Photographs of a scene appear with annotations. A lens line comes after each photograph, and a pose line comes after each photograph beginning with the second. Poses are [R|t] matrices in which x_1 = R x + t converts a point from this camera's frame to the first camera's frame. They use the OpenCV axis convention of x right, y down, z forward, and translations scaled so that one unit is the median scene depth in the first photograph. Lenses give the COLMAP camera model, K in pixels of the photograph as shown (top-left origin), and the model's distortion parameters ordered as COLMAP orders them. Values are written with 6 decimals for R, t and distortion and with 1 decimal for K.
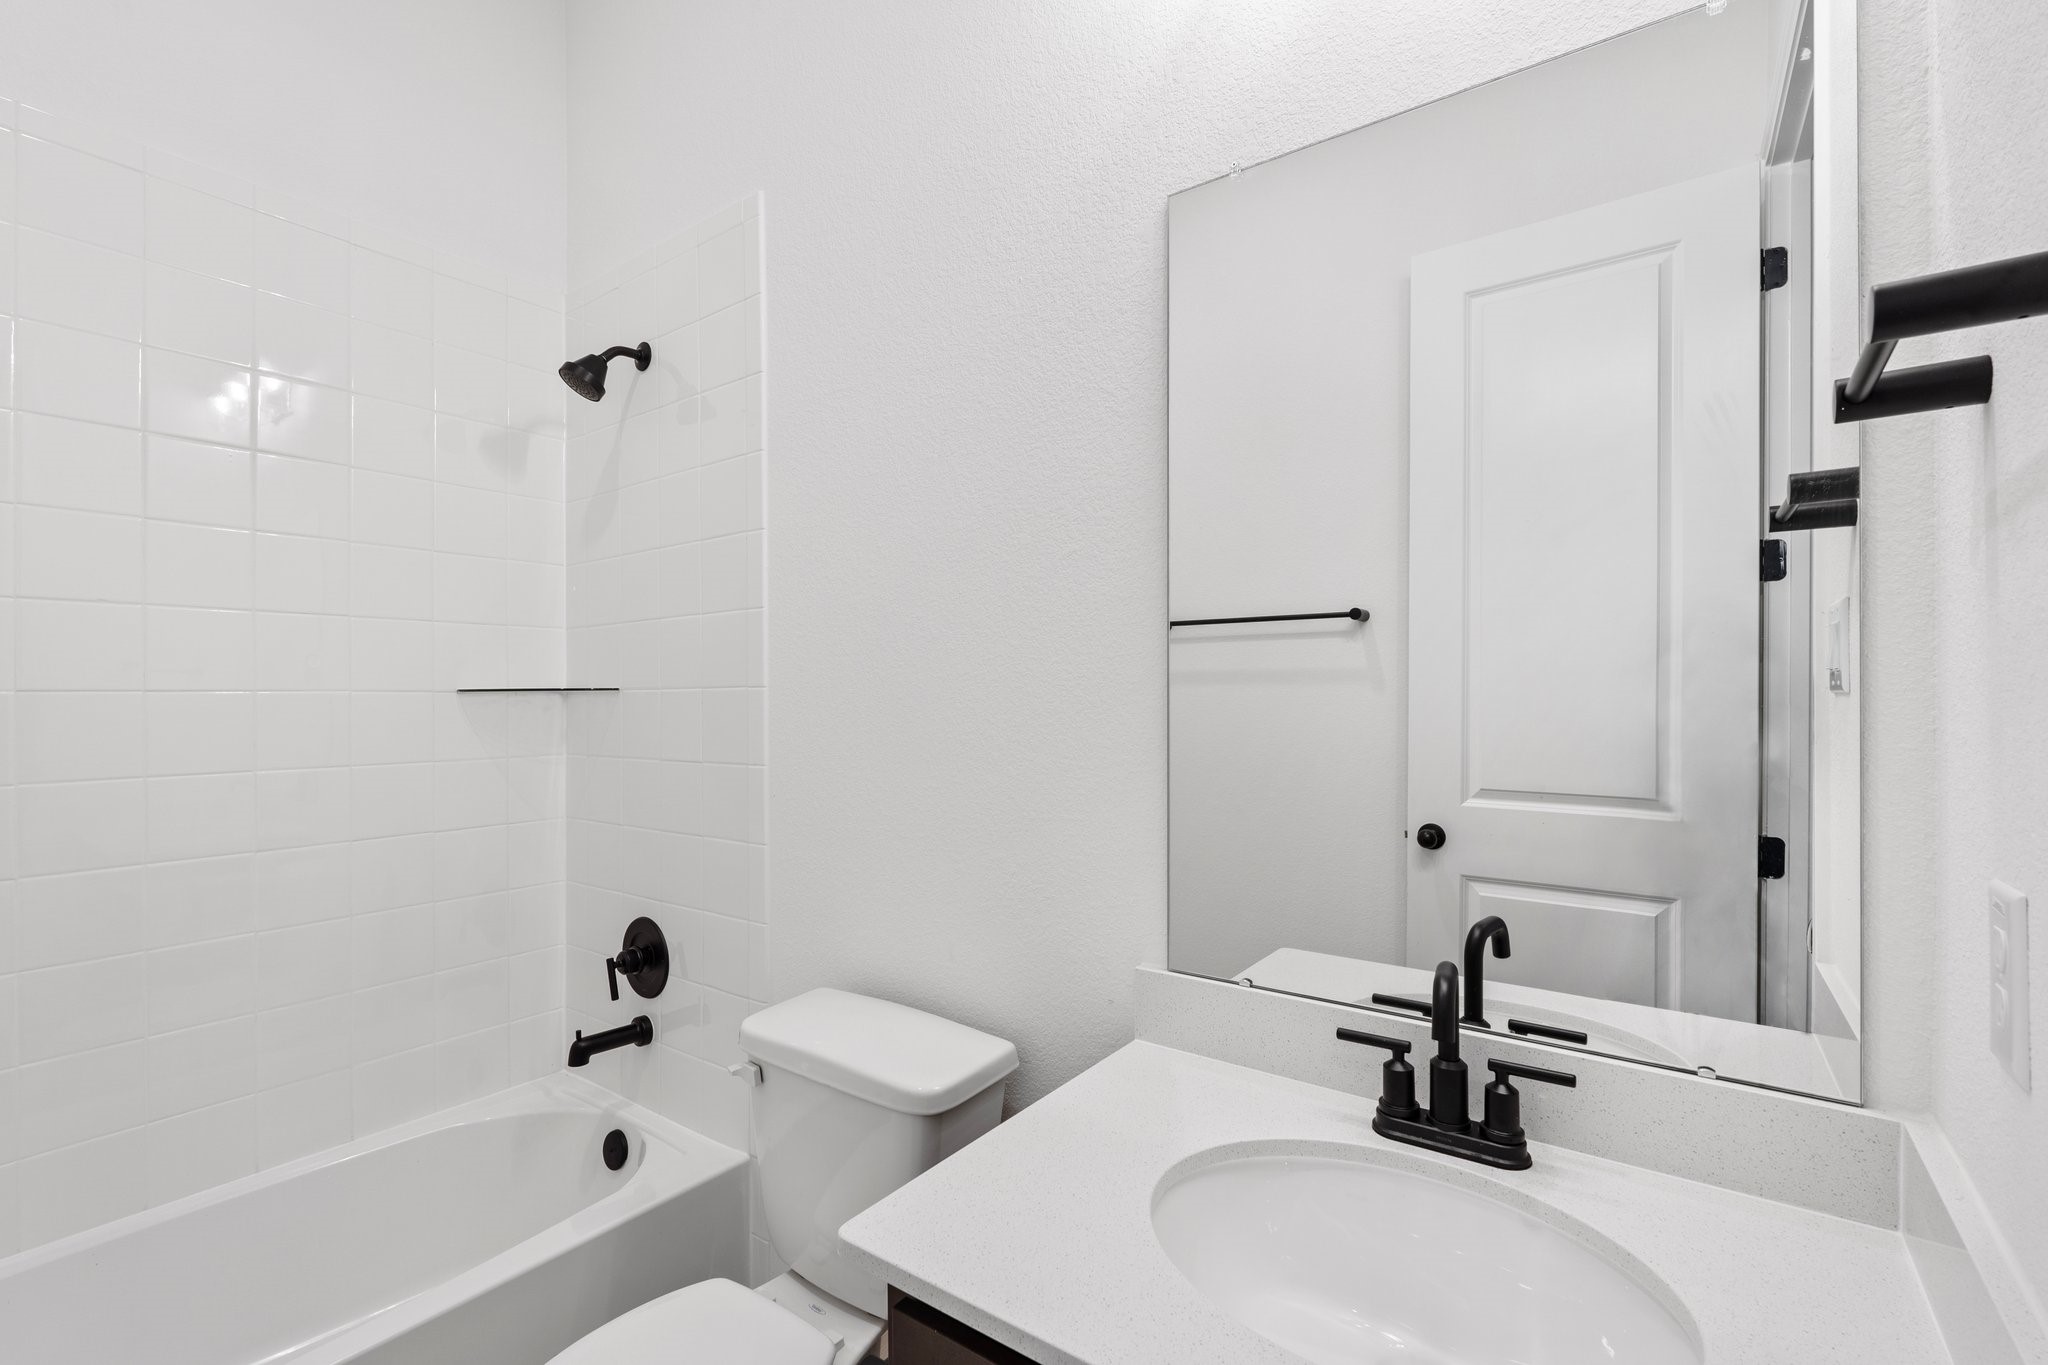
lens RADIAL K [[906.9, 0, 1024.0], [0, 906.9, 682.5], [0, 0, 1]] dist [-0.001756, -0.000086]
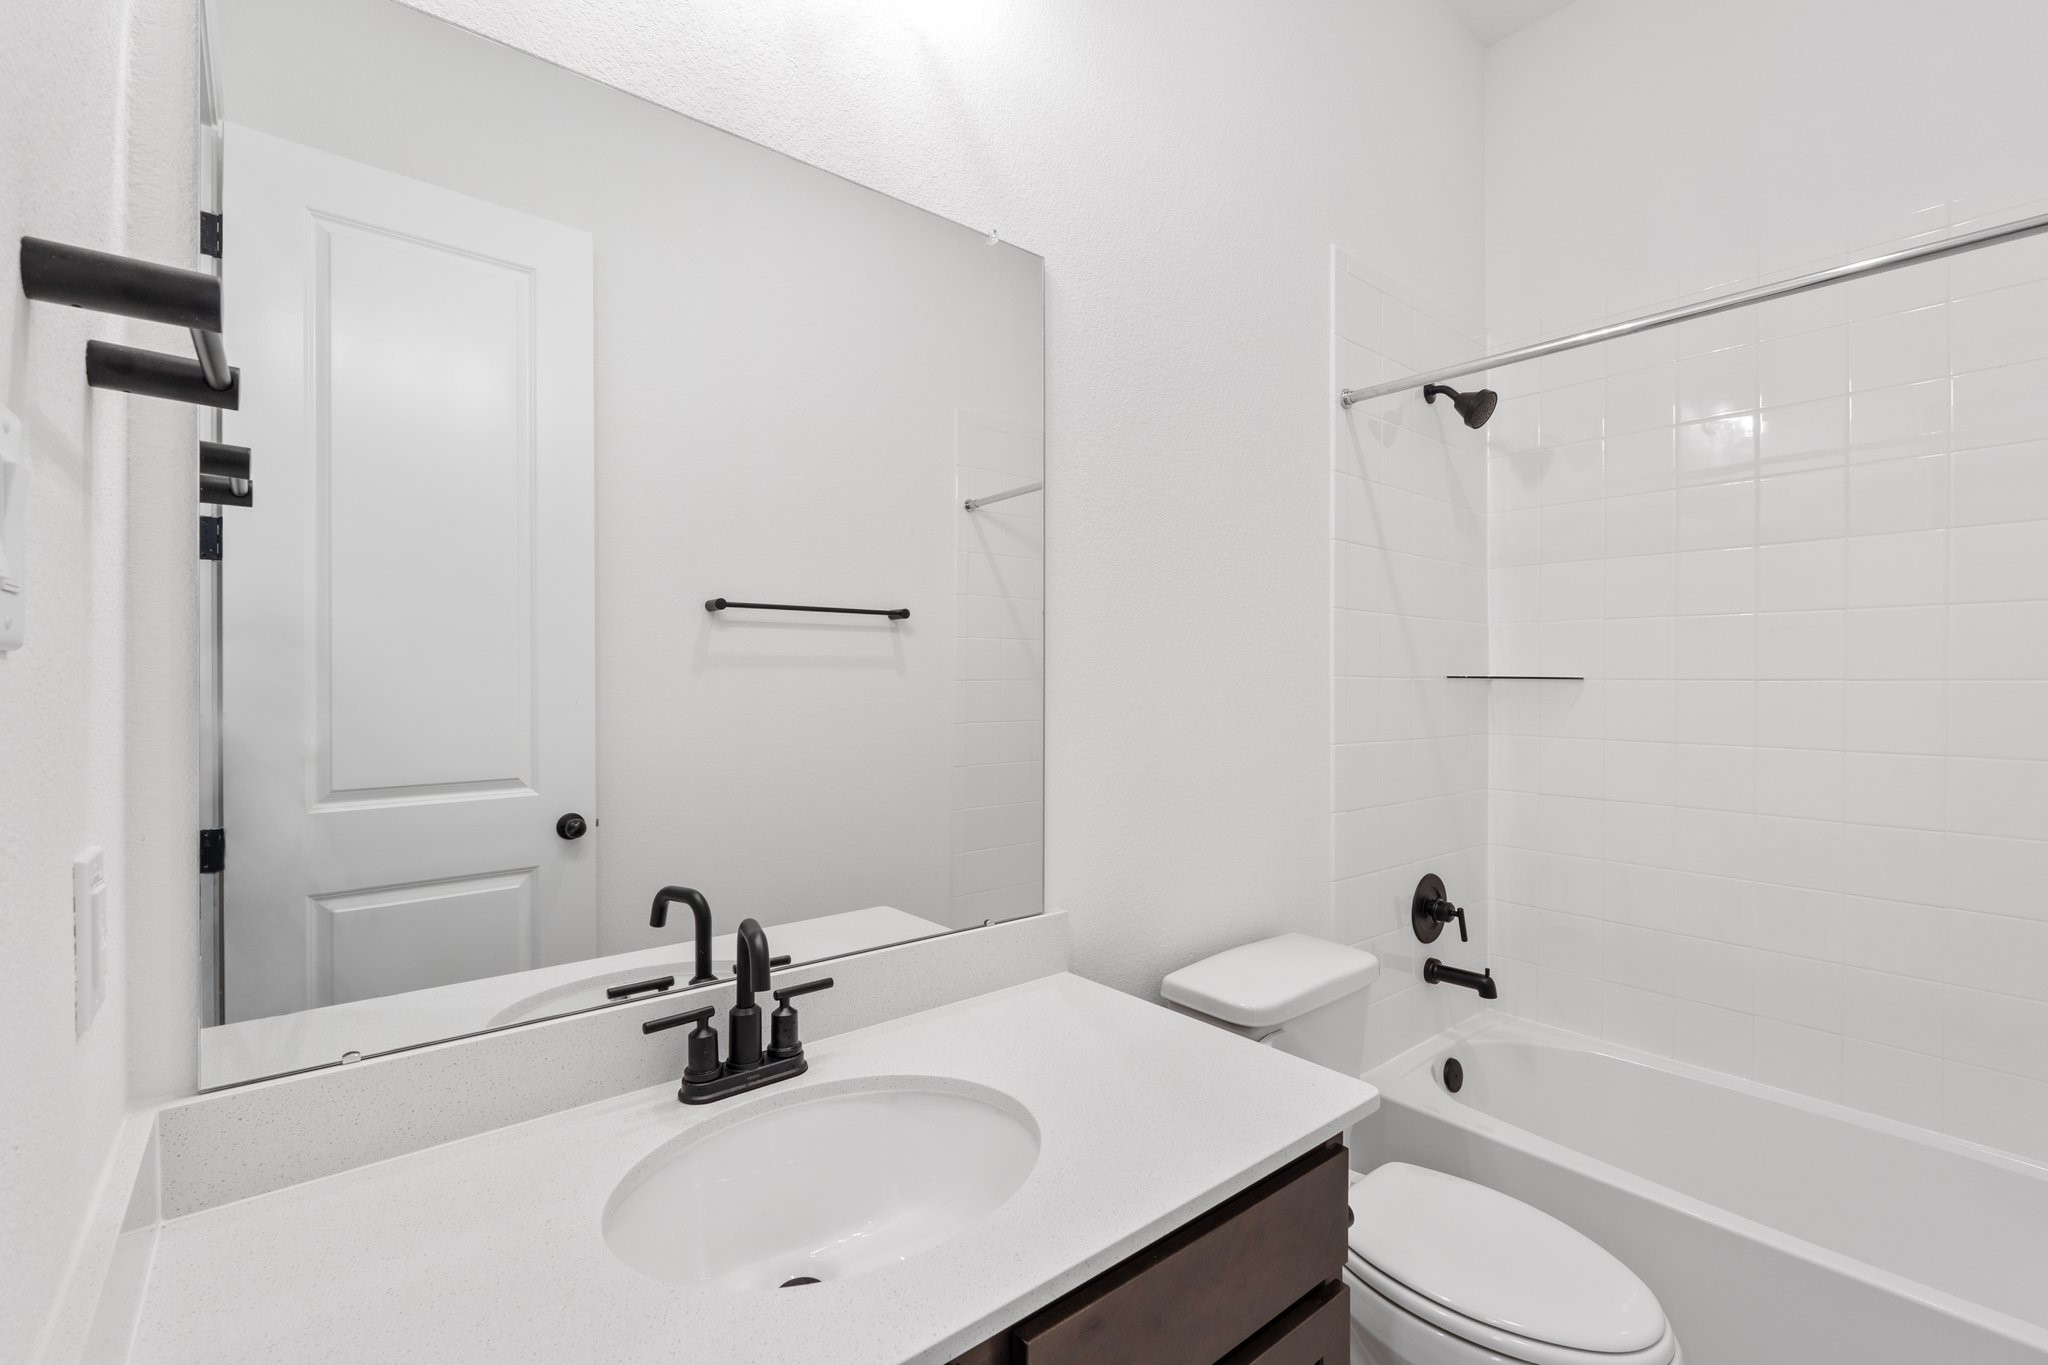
lens RADIAL K [[906.9, 0, 1024.0], [0, 906.9, 682.5], [0, 0, 1]] dist [-0.001756, -0.000086]
pose [[0.255597, -0.005198, 0.966769, -0.522060], [-0.006442, 0.999954, 0.007080, 0.003206], [-0.966762, -0.008038, 0.255552, 0.376790]]
